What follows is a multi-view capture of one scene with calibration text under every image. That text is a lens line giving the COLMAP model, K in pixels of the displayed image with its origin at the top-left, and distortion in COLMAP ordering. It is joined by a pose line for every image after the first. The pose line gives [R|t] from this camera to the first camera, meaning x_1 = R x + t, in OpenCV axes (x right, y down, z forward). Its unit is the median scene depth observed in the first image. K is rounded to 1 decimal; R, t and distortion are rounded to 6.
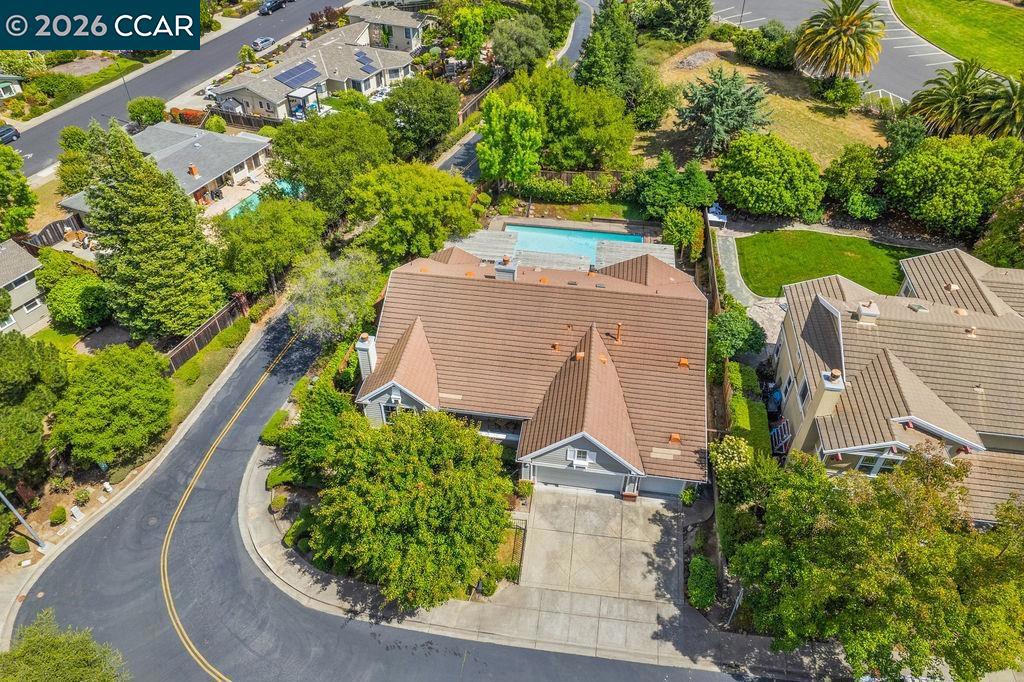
lens RADIAL K [[718.1, 0, 509.8], [0, 718.1, 329.3], [0, 0, 1]] dist [-0.090521, 0.095697]
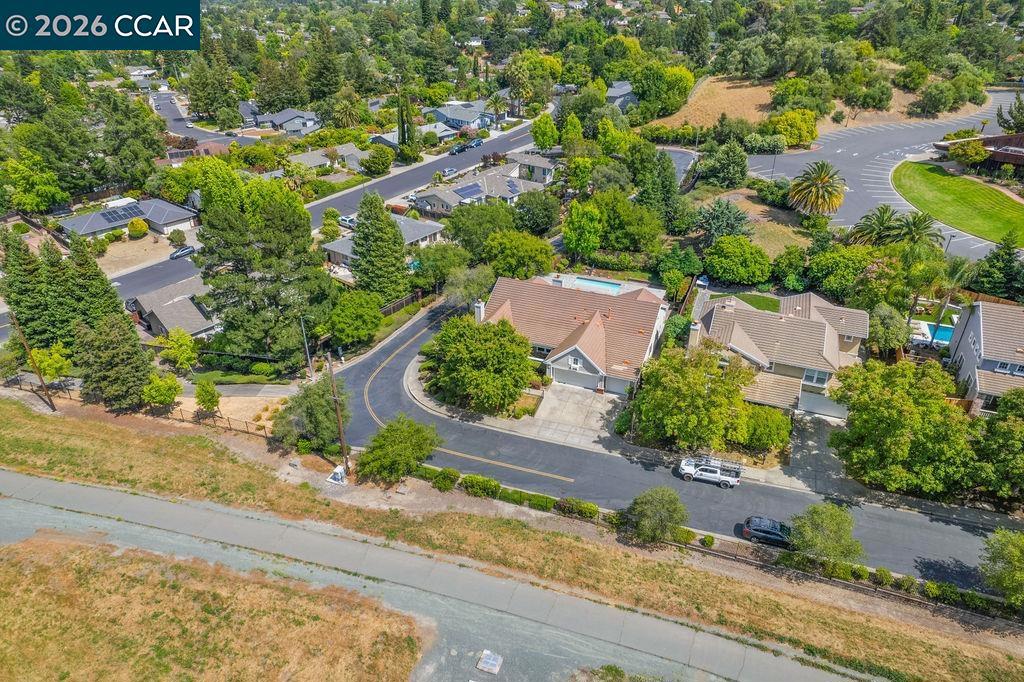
lens RADIAL K [[718.1, 0, 509.8], [0, 718.1, 329.3], [0, 0, 1]] dist [-0.090521, 0.095697]
pose [[0.973104, 0.107691, -0.203645, 0.208170], [-0.146828, 0.971121, -0.188060, 0.320924], [0.177511, 0.212902, 0.960813, -0.628578]]
